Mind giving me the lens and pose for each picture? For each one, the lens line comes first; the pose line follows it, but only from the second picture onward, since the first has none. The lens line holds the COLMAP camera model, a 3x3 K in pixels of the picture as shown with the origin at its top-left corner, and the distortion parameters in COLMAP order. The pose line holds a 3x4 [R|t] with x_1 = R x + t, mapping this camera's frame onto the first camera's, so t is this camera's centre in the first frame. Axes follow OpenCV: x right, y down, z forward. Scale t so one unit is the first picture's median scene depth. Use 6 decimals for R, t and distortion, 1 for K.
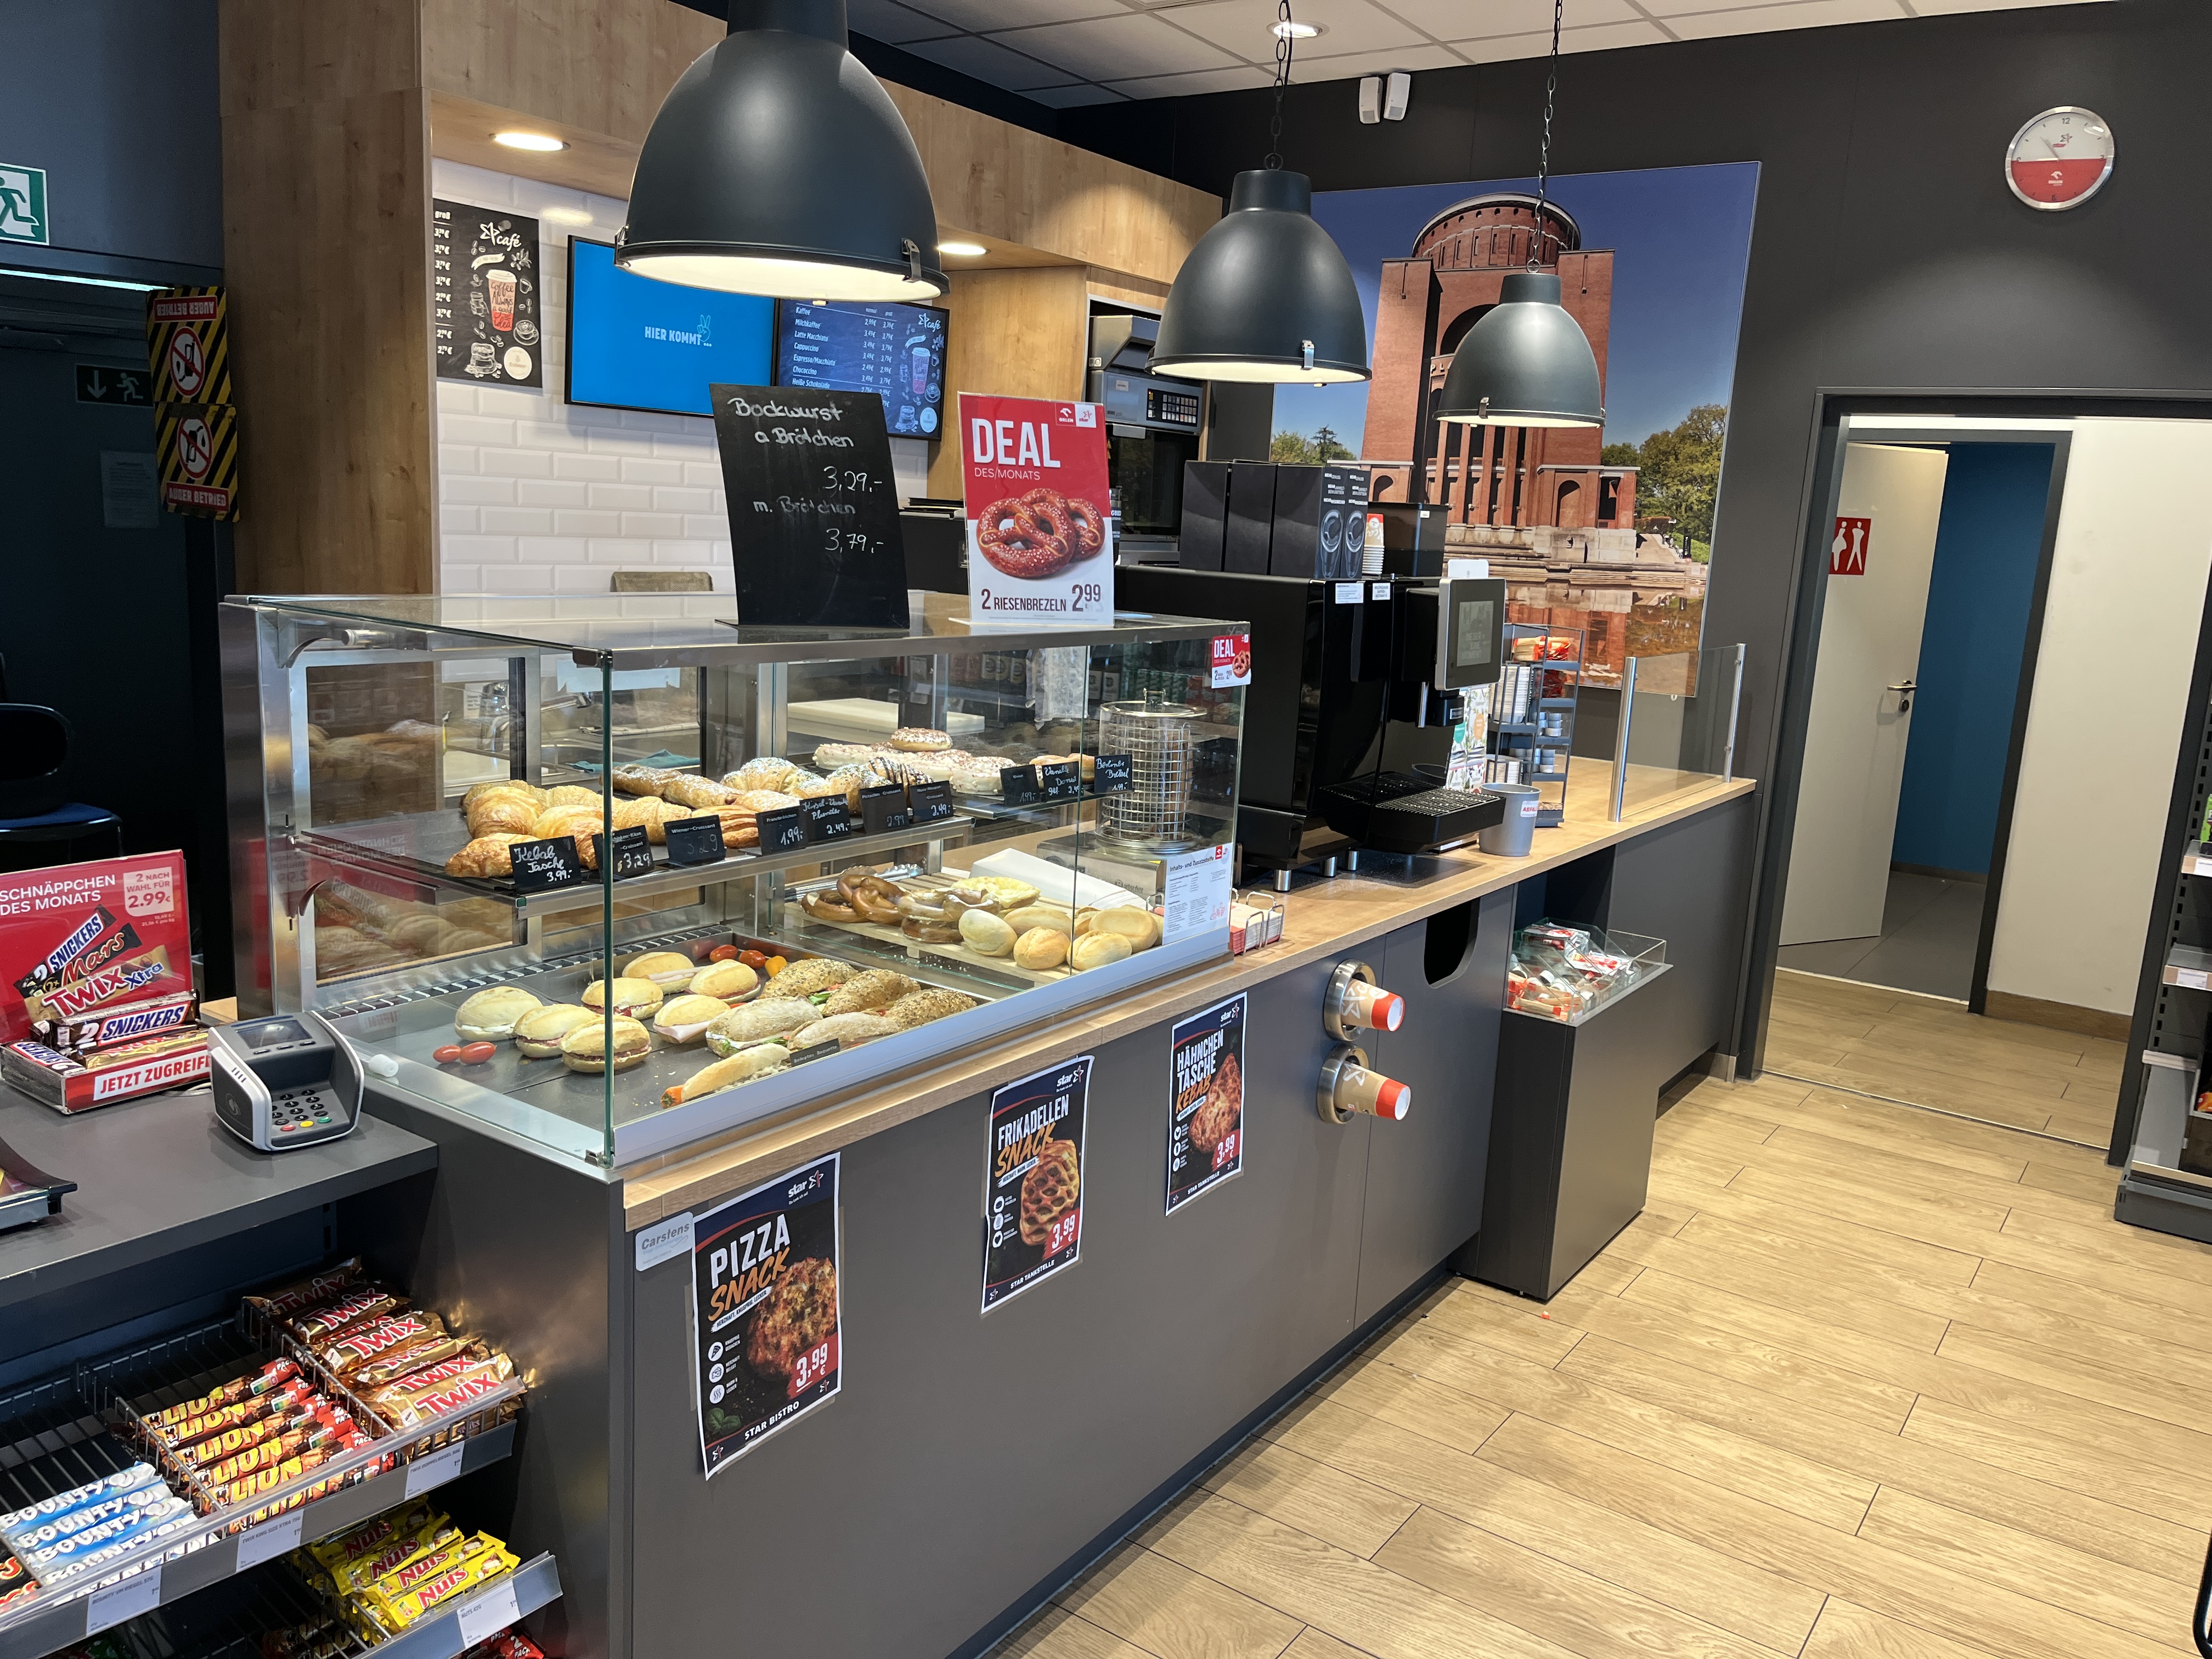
lens RADIAL K [[1680.6, 0, 1148.2], [0, 1680.6, 821.6], [0, 0, 1]] dist [0.013799, 0.003001]
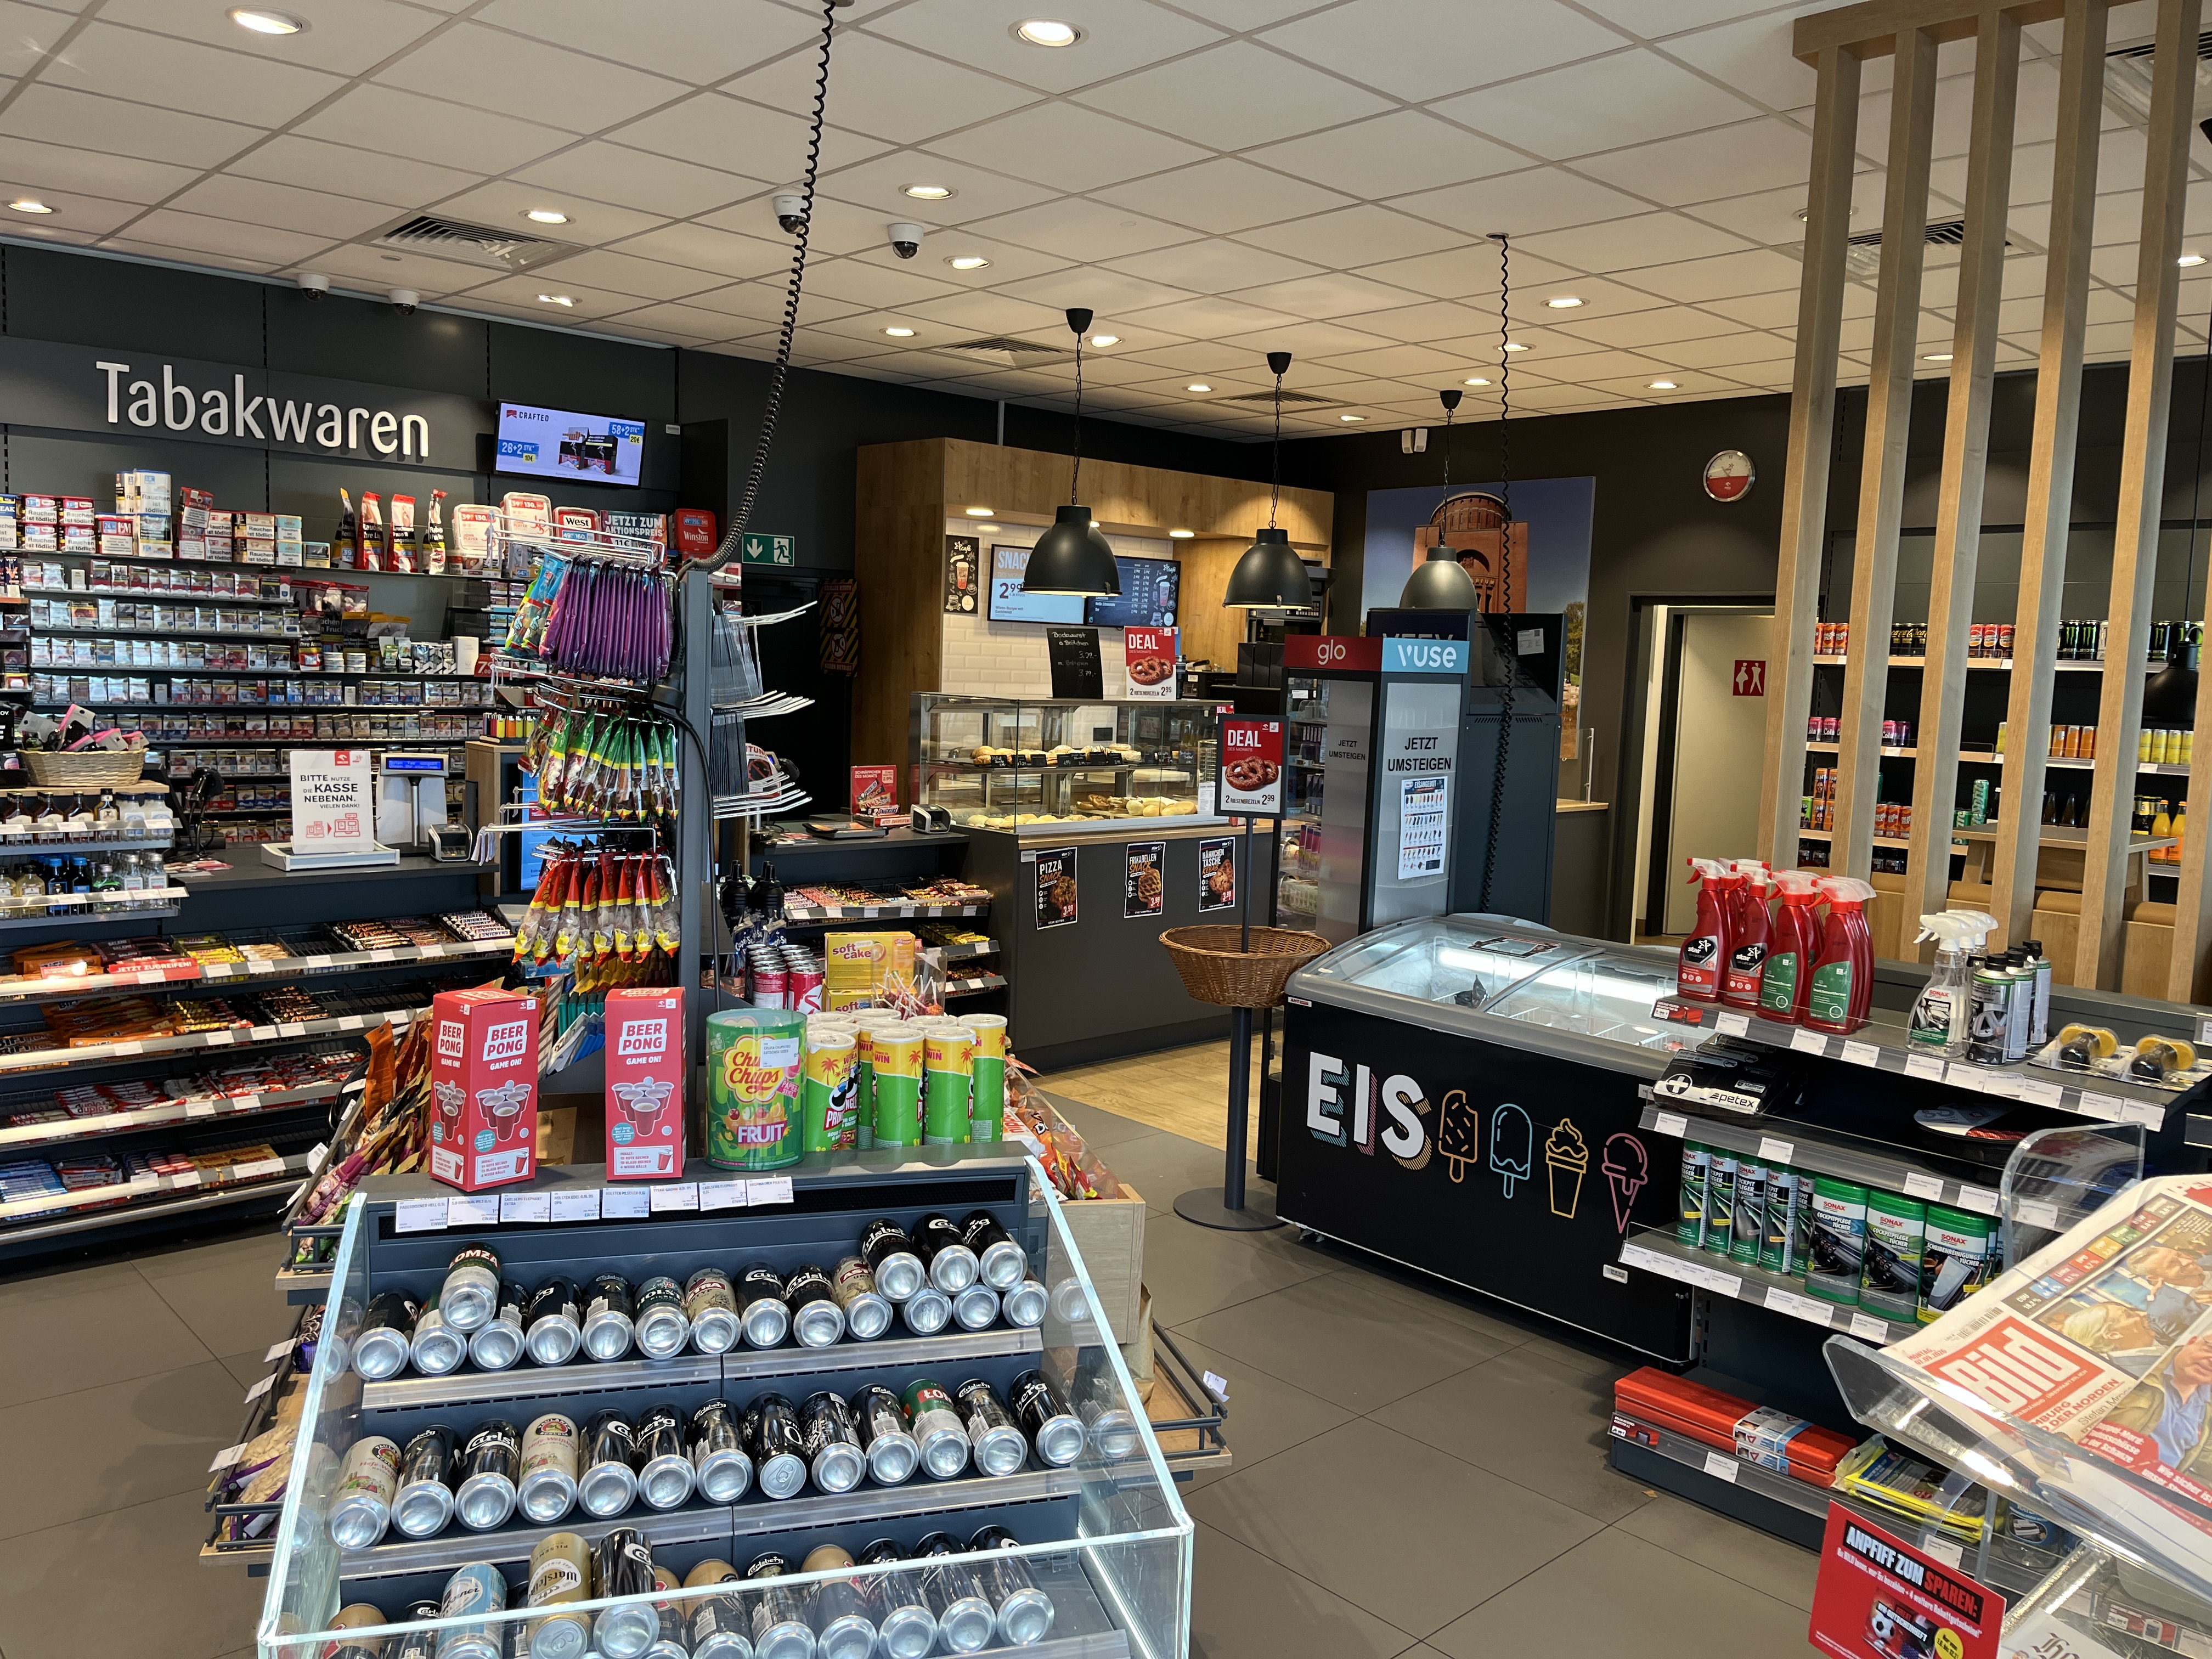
lens RADIAL K [[1658.9, 0, 1102.4], [0, 1658.9, 795.1], [0, 0, 1]] dist [0.076917, -0.111010]
pose [[0.973528, -0.002501, -0.228556, 0.313140], [-0.022646, 0.993965, -0.107334, 0.220718], [0.227445, 0.109668, 0.967596, -1.112769]]
